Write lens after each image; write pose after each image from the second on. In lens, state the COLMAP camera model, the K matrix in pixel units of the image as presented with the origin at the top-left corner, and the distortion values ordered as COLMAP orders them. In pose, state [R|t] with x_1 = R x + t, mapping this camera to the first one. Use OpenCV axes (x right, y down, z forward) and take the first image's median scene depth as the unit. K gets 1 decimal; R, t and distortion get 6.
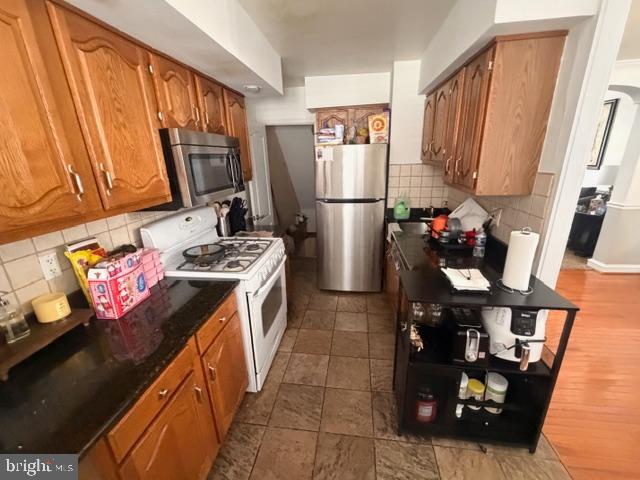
lens RADIAL K [[263.4, 0, 317.5], [0, 263.4, 239.8], [0, 0, 1]] dist [-0.008563, 0.001399]
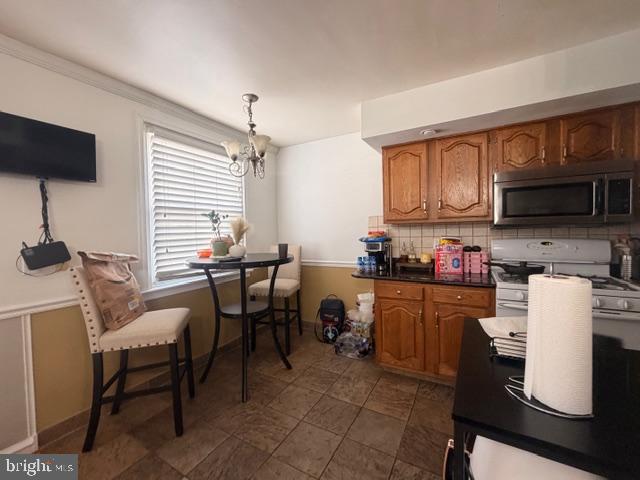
lens RADIAL K [[263.4, 0, 319.4], [0, 263.4, 239.4], [0, 0, 1]] dist [-0.008563, 0.001399]
pose [[-0.364675, 0.072994, -0.928270, 1.352933], [-0.253969, 0.951326, 0.174579, -0.066516], [0.895830, 0.299417, -0.328386, 0.735497]]
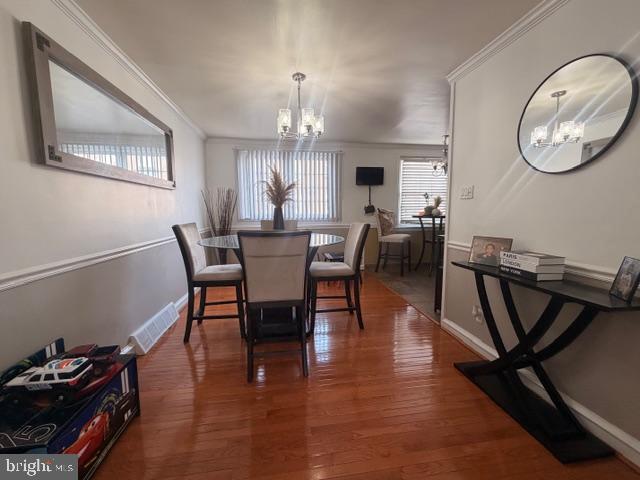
lens RADIAL K [[263.4, 0, 316.3], [0, 263.4, 241.6], [0, 0, 1]] dist [-0.008563, 0.001399]
pose [[-0.956981, 0.071140, -0.281293, 2.572652], [-0.052152, 0.911514, 0.407948, -0.578929], [0.285424, 0.405069, -0.868592, 2.569253]]
